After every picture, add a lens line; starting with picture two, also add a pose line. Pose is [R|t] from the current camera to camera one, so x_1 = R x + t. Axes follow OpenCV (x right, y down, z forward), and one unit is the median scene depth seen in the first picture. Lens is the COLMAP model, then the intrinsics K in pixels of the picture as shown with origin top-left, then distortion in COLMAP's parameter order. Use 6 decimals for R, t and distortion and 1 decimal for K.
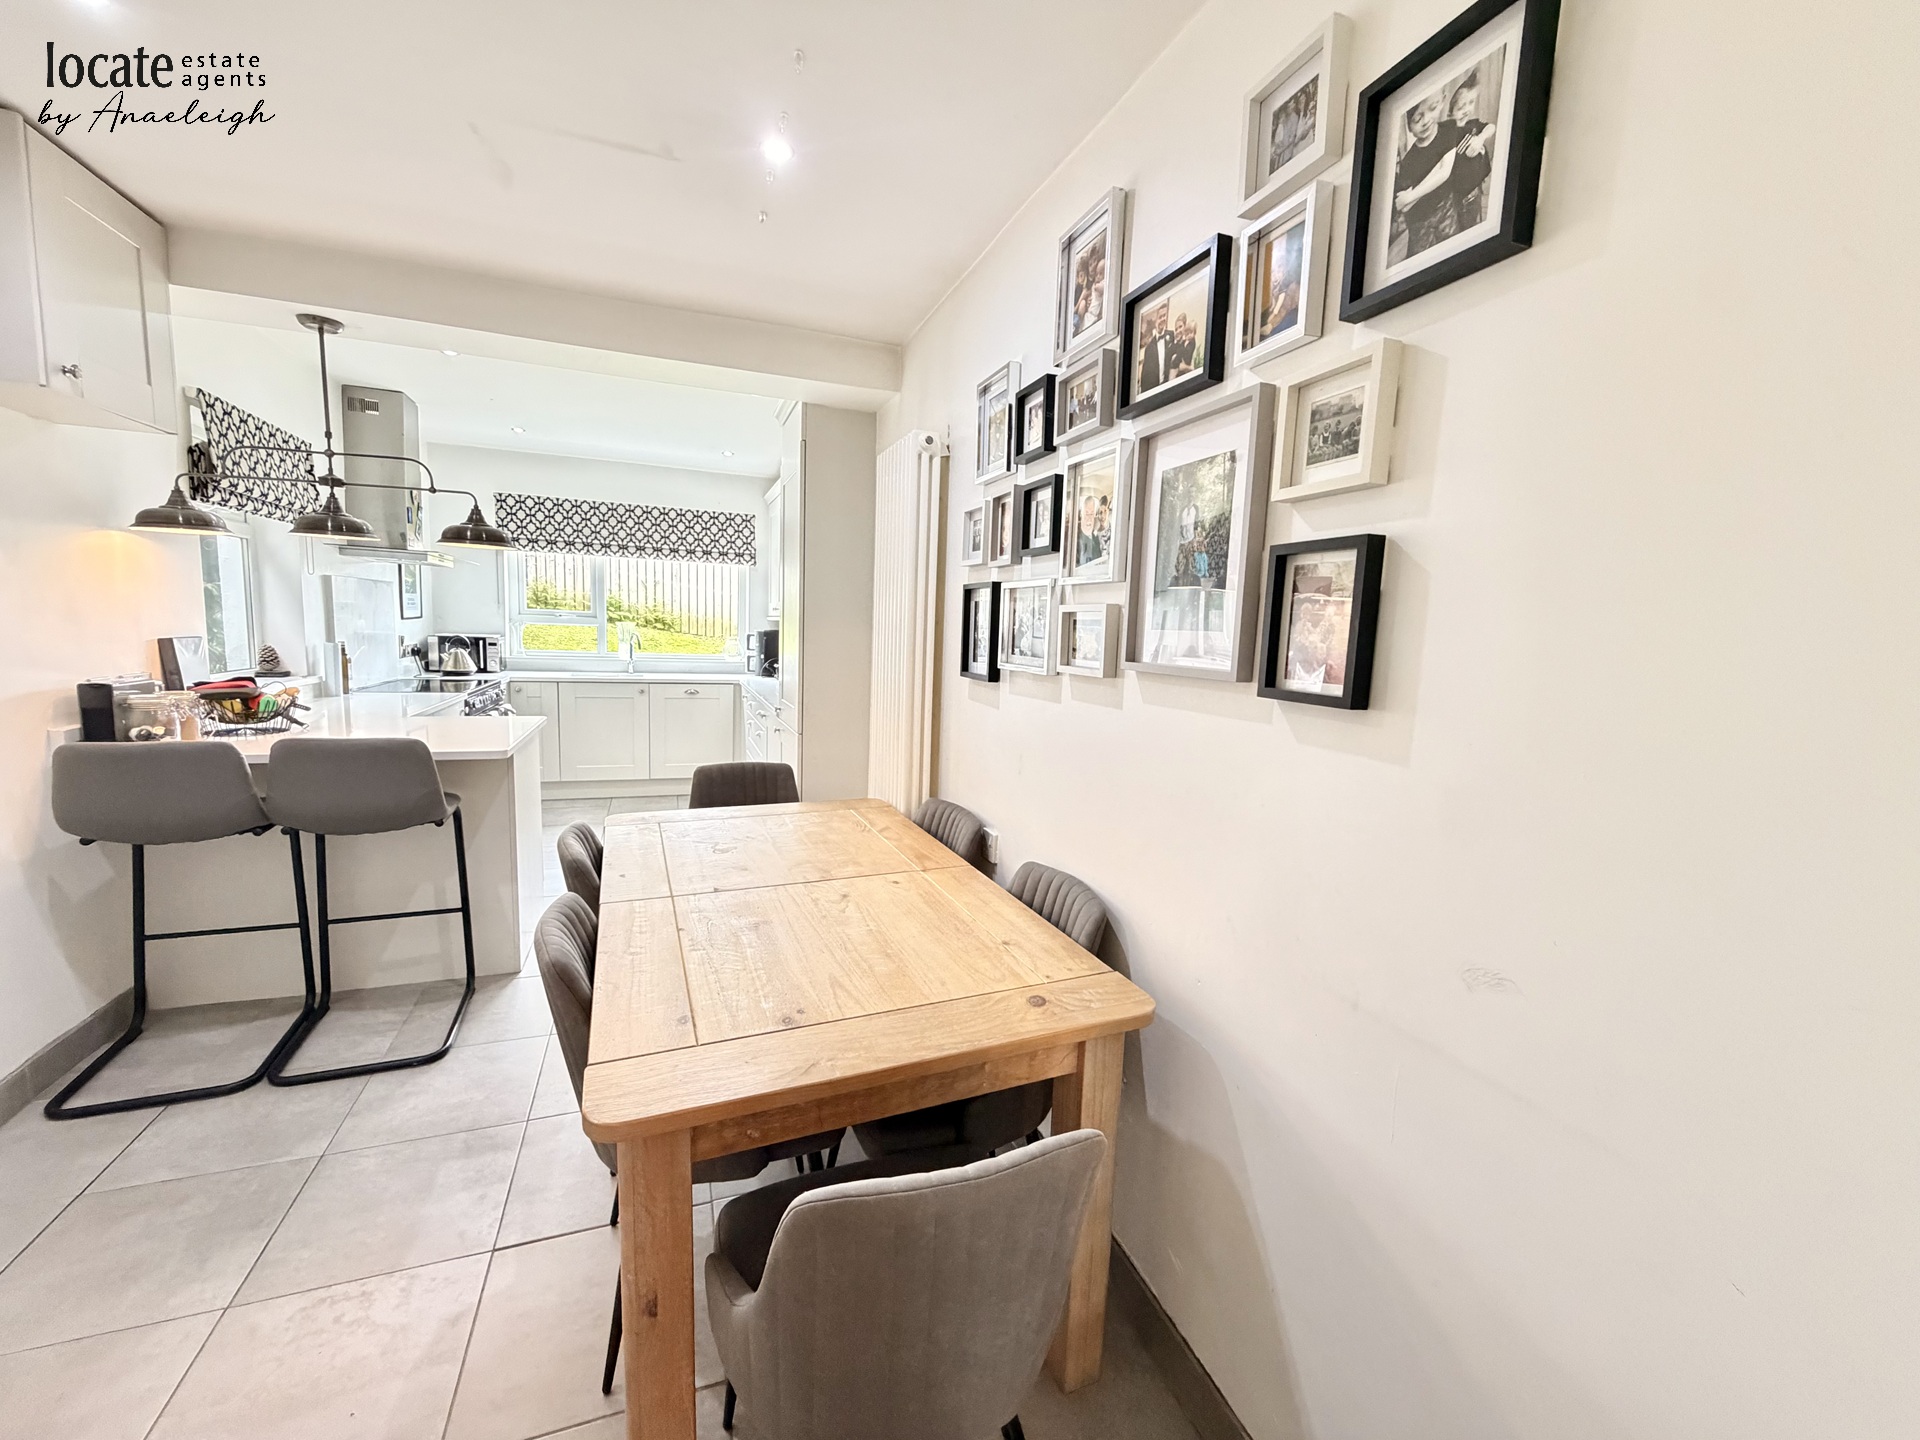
lens RADIAL K [[763.4, 0, 956.6], [0, 763.4, 727.1], [0, 0, 1]] dist [-0.002240, 0.000132]
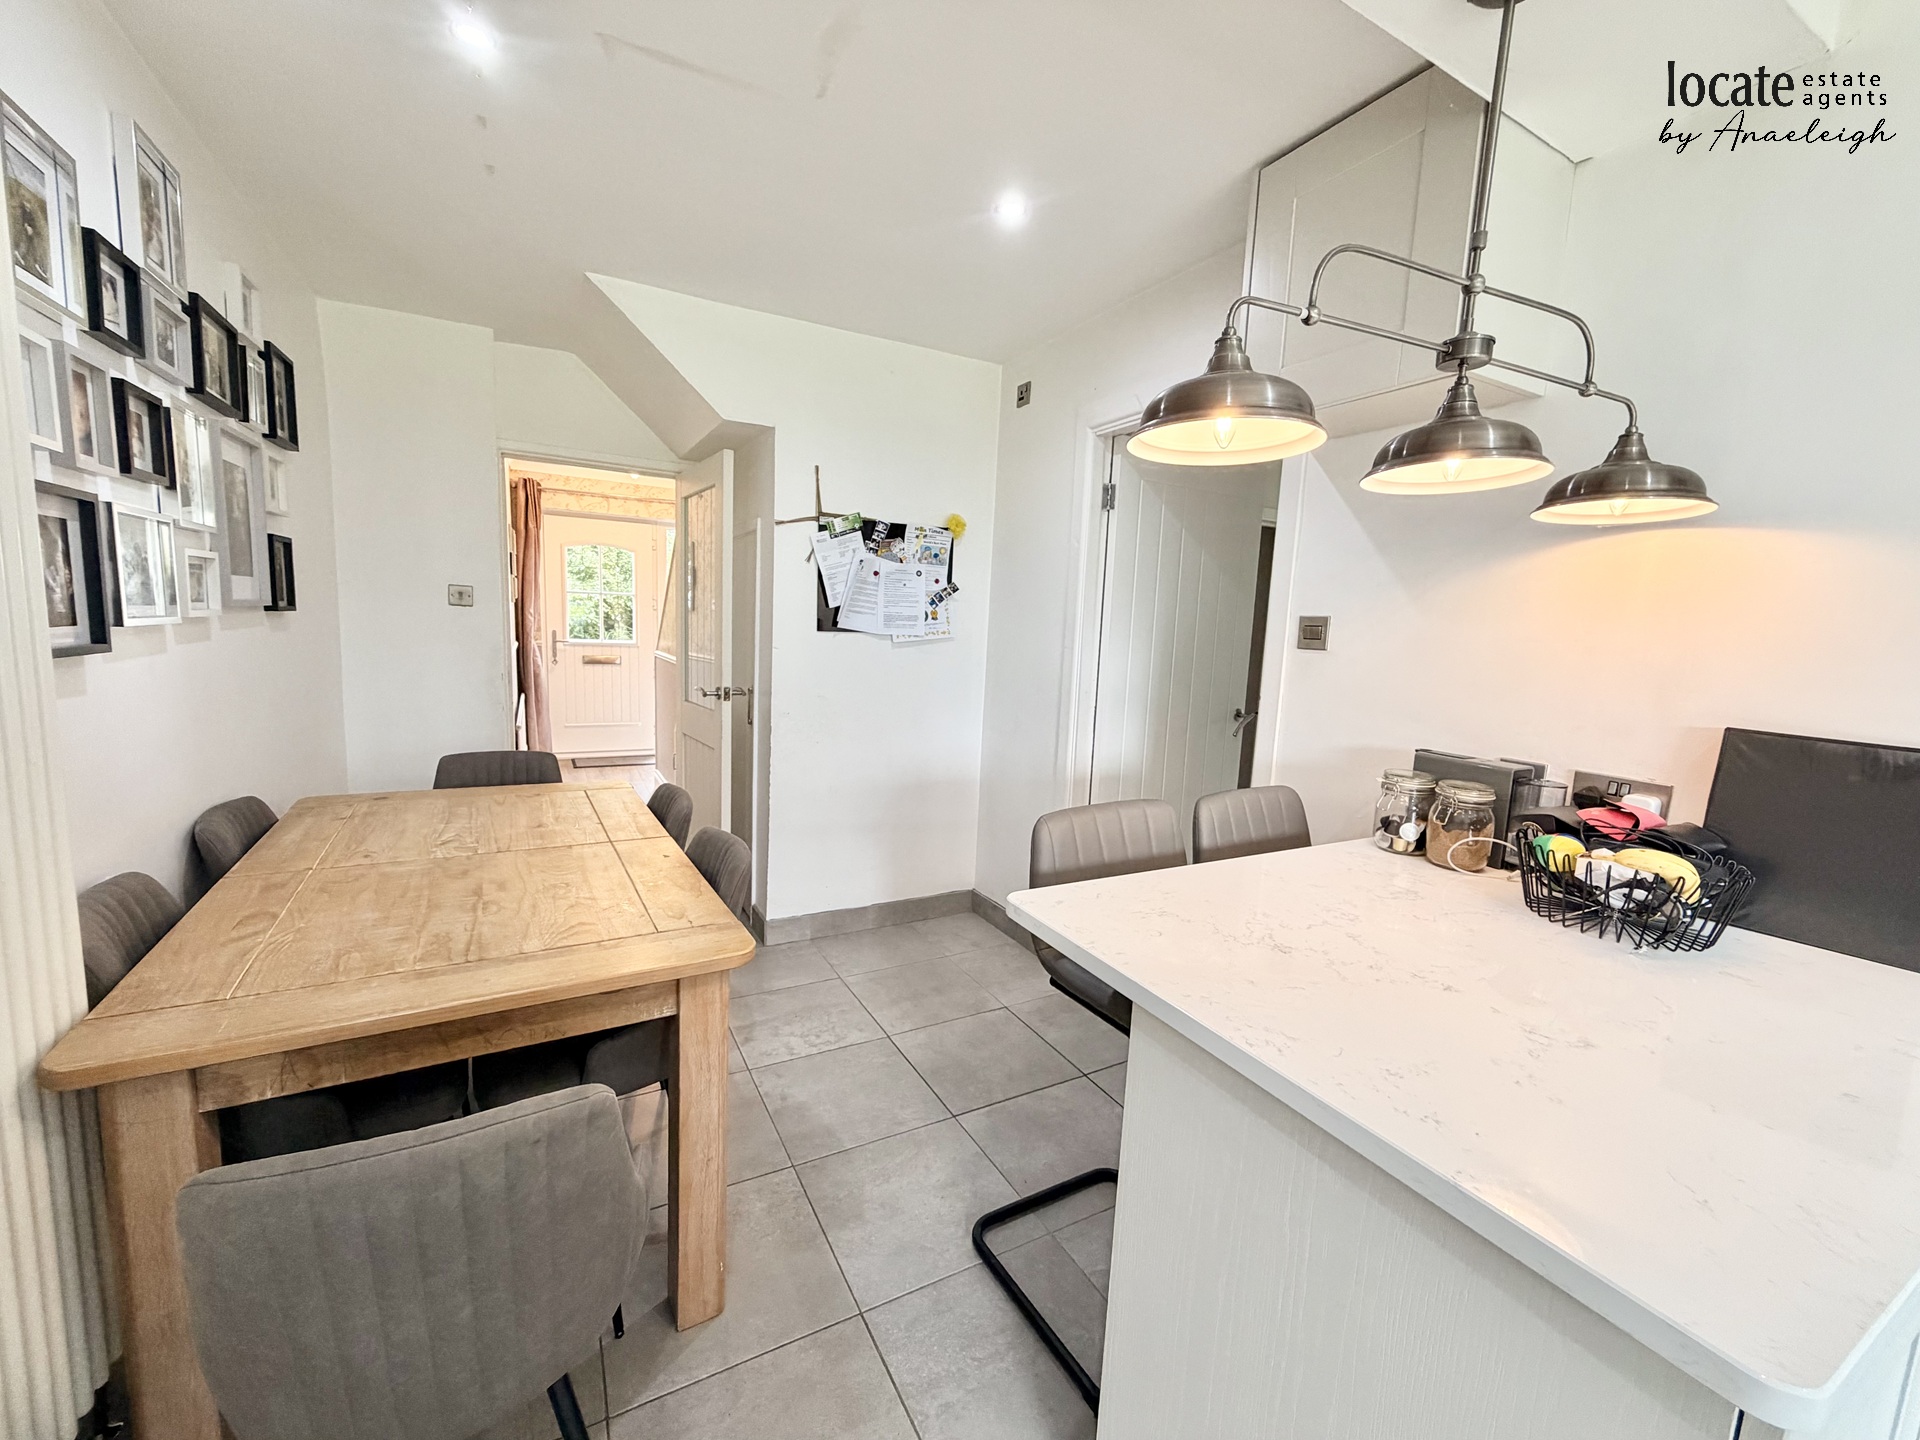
lens RADIAL K [[763.4, 0, 952.0], [0, 763.4, 715.5], [0, 0, 1]] dist [-0.002240, 0.000132]
pose [[-0.987507, -0.066265, -0.142967, -0.246016], [-0.100306, 0.964067, 0.245993, -0.102332], [0.121530, 0.257260, -0.958670, 0.738767]]
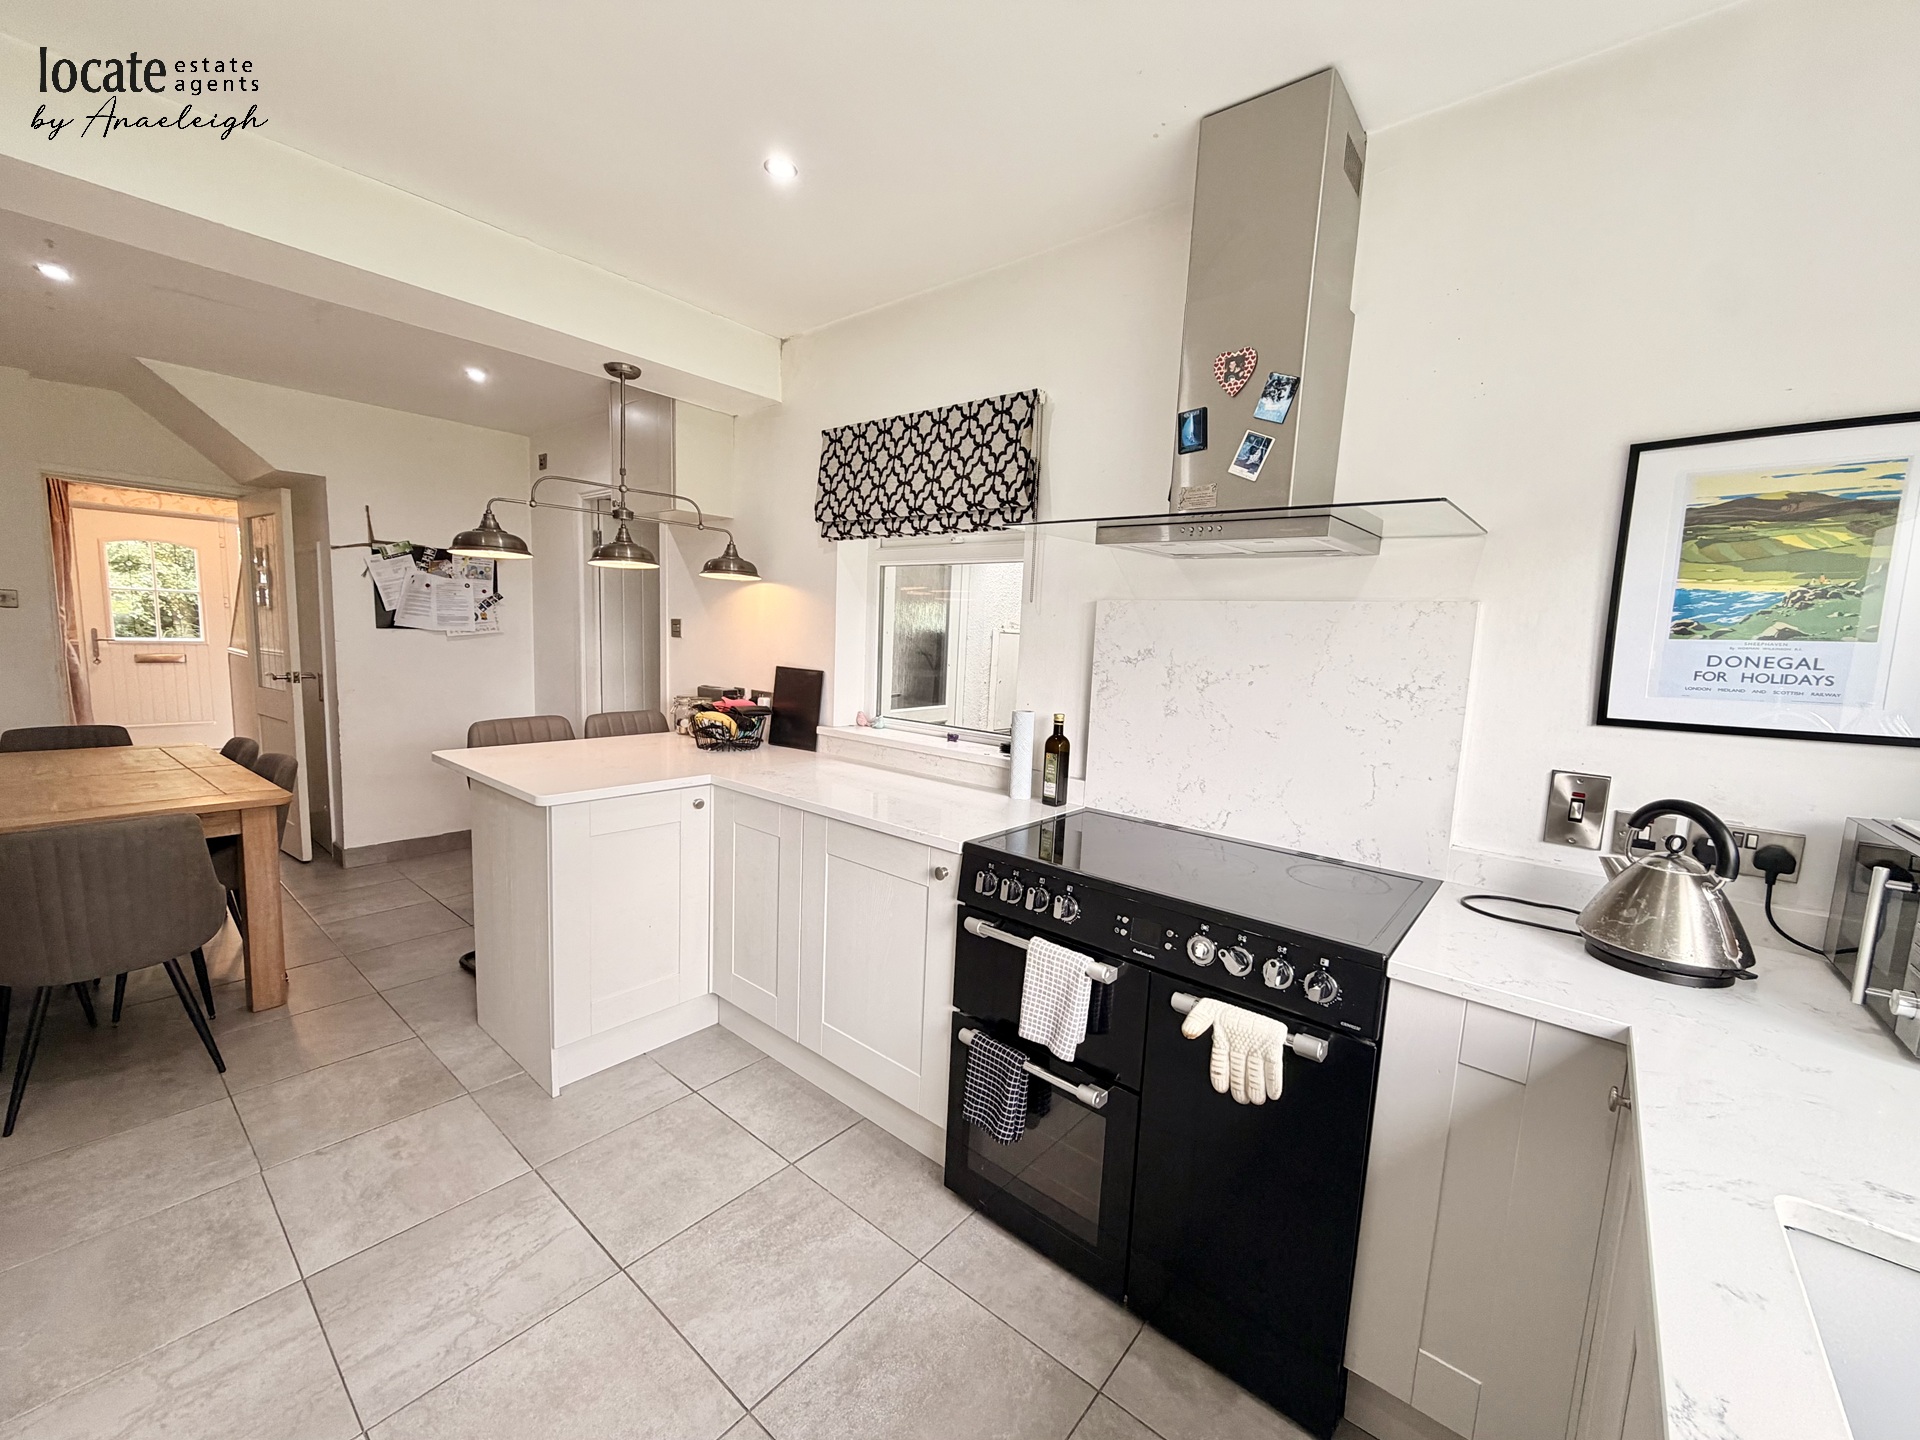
lens RADIAL K [[763.4, 0, 954.3], [0, 763.4, 720.3], [0, 0, 1]] dist [-0.002240, 0.000132]
pose [[-0.866170, -0.019171, -0.499382, -0.352501], [-0.142397, 0.967309, 0.209850, -0.170664], [0.479034, 0.252876, -0.840583, 1.131122]]
